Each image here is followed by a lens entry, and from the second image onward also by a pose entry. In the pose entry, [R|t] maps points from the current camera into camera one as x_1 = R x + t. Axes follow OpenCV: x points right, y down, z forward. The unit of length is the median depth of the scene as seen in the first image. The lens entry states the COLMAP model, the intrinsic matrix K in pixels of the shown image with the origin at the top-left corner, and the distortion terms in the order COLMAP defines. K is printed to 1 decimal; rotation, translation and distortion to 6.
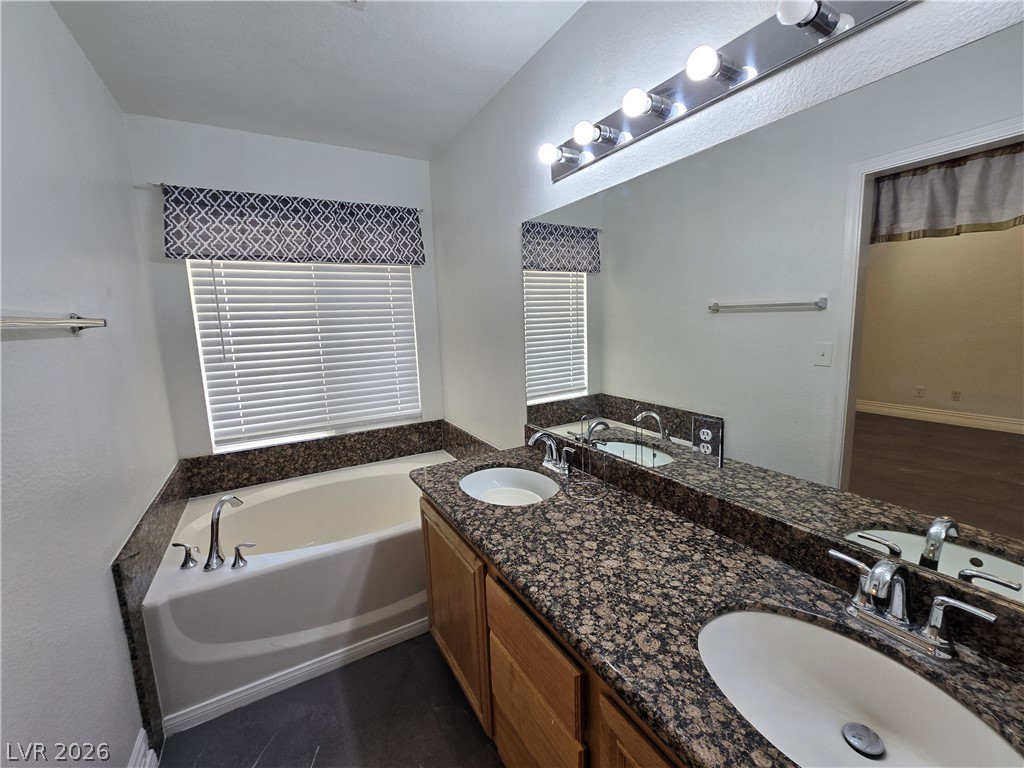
lens RADIAL K [[418.8, 0, 518.3], [0, 418.8, 381.7], [0, 0, 1]] dist [-0.003818, 0.000490]
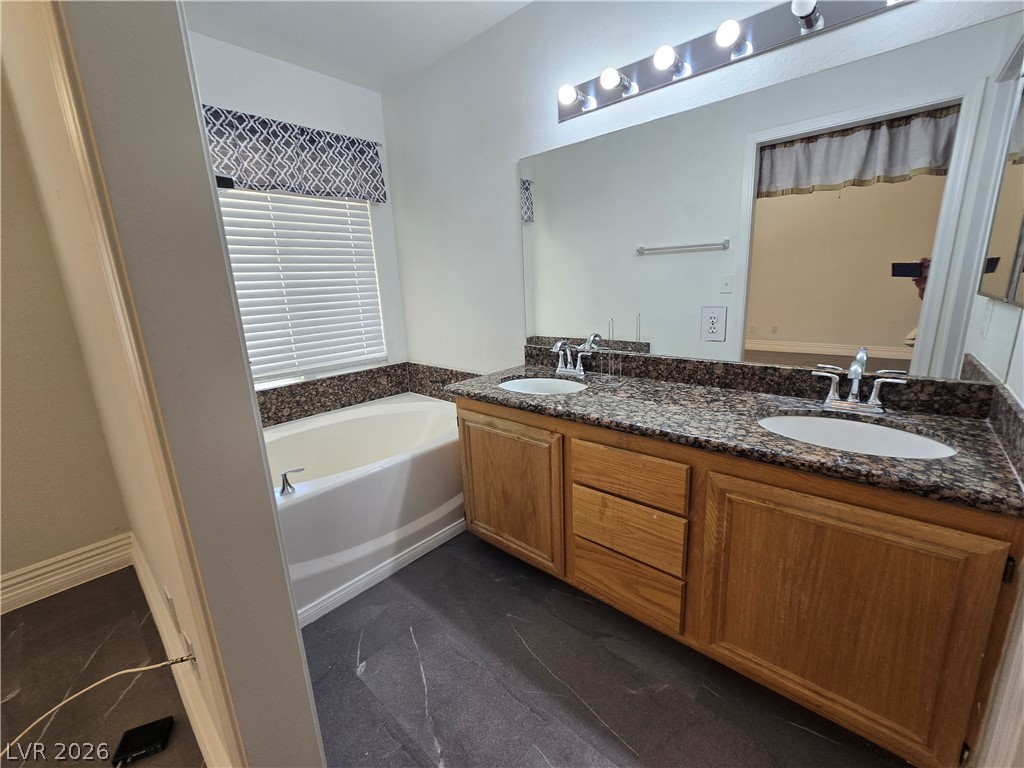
lens RADIAL K [[418.8, 0, 516.1], [0, 418.8, 382.1], [0, 0, 1]] dist [-0.003818, 0.000490]
pose [[0.951055, -0.079605, 0.298591, -0.388070], [0.058457, 0.995150, 0.079114, 0.120901], [-0.303441, -0.057787, 0.951096, -0.083825]]
